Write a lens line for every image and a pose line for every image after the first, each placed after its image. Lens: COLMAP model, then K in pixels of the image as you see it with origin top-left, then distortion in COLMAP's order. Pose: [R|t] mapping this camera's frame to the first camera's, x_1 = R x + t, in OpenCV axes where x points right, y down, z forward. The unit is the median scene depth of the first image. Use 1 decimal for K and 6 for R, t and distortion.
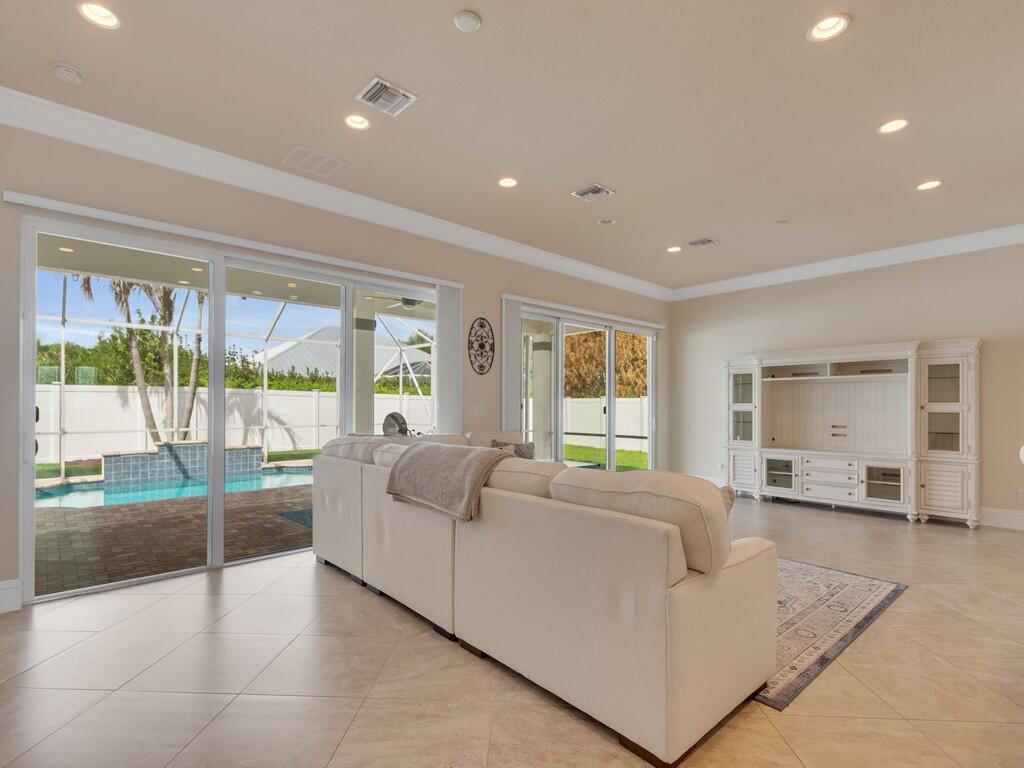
lens RADIAL K [[507.9, 0, 506.6], [0, 507.9, 397.6], [0, 0, 1]] dist [-0.000641, 0.002031]
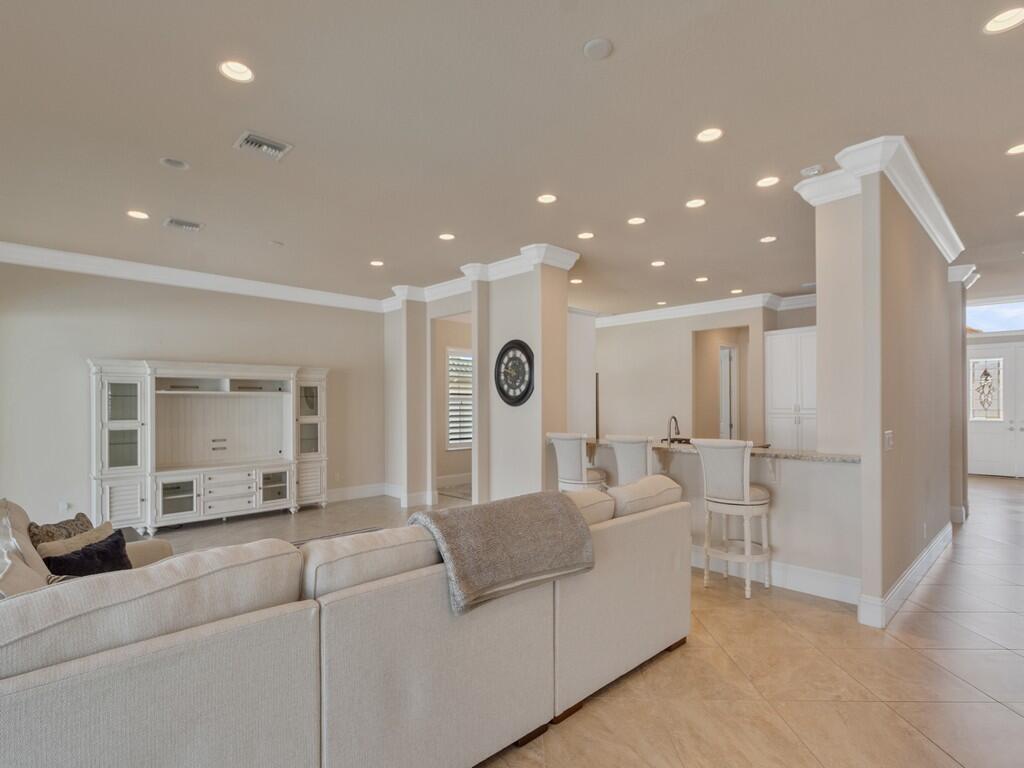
lens RADIAL K [[507.9, 0, 510.5], [0, 507.9, 401.4], [0, 0, 1]] dist [-0.000641, 0.002031]
pose [[-0.032751, 0.003651, 0.999457, -0.439577], [-0.010776, 0.999934, -0.004006, -0.026554], [-0.999405, -0.010902, -0.032710, 0.511779]]
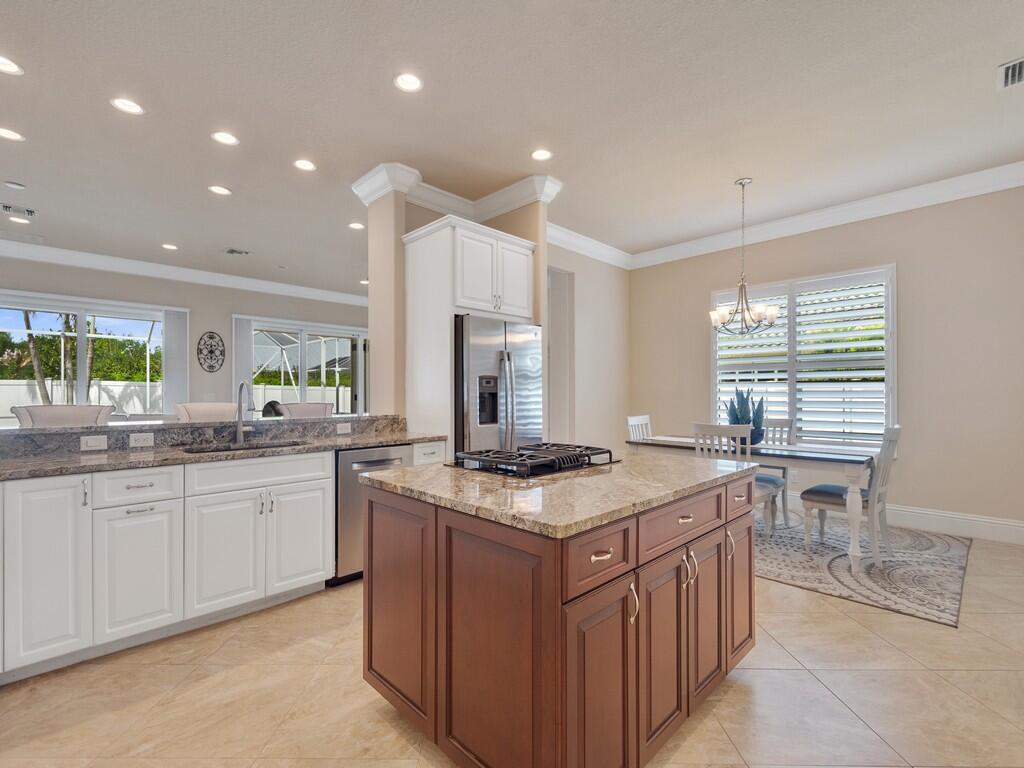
lens RADIAL K [[478.5, 0, 506.2], [0, 478.5, 388.2], [0, 0, 1]] dist [0.010286, -0.001708]
pose [[0.998591, -0.005644, 0.052767, 0.675427], [0.005541, 0.999982, 0.002092, 0.000689], [-0.052778, -0.001797, 0.998605, -0.361636]]
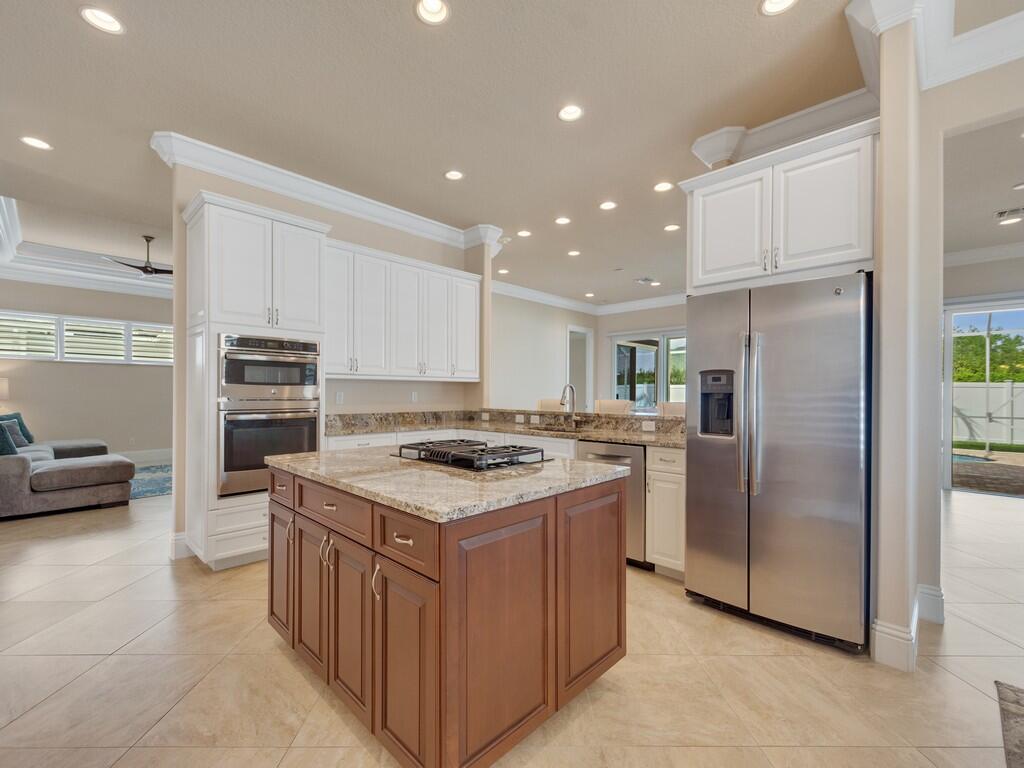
lens RADIAL K [[454.6, 0, 495.0], [0, 454.6, 389.6], [0, 0, 1]] dist [0.006598, 0.000986]
pose [[0.047545, -0.010821, -0.998810, 1.152720], [0.009308, 0.999903, -0.010389, 0.007610], [0.998826, -0.008803, 0.047641, 0.057786]]
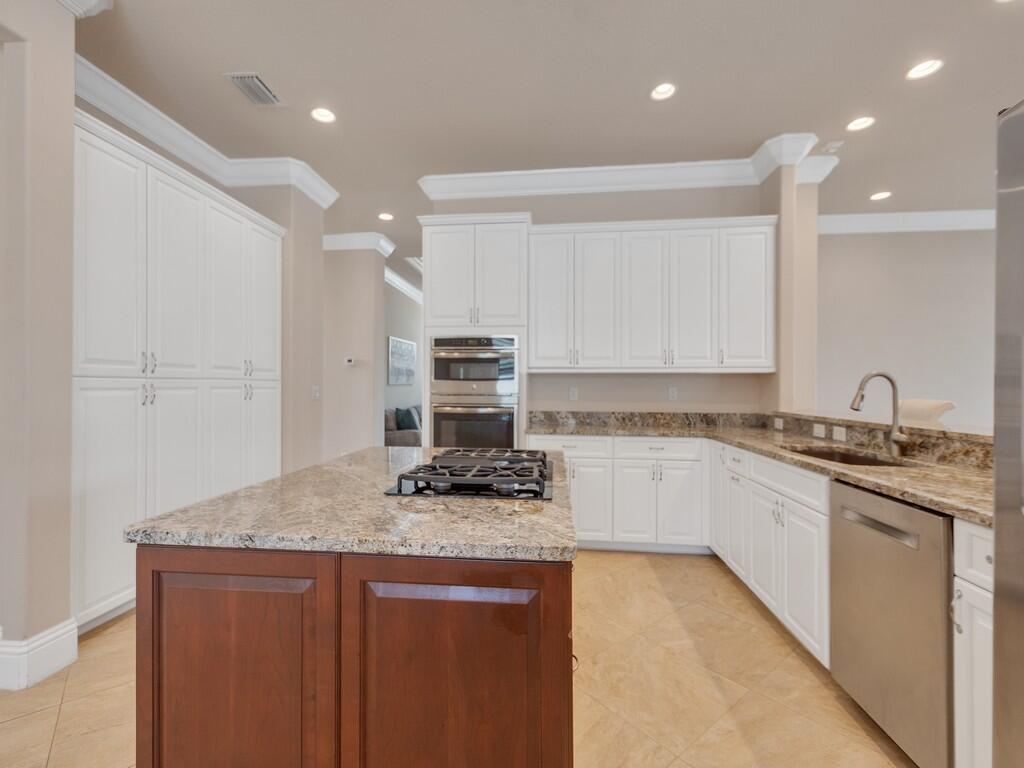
lens RADIAL K [[454.6, 0, 501.4], [0, 454.6, 385.8], [0, 0, 1]] dist [0.006598, 0.000986]
pose [[-0.751052, -0.009030, -0.660181, 0.920542], [0.001470, 0.999881, -0.015349, 0.009544], [0.660241, -0.012498, -0.750950, 0.302087]]
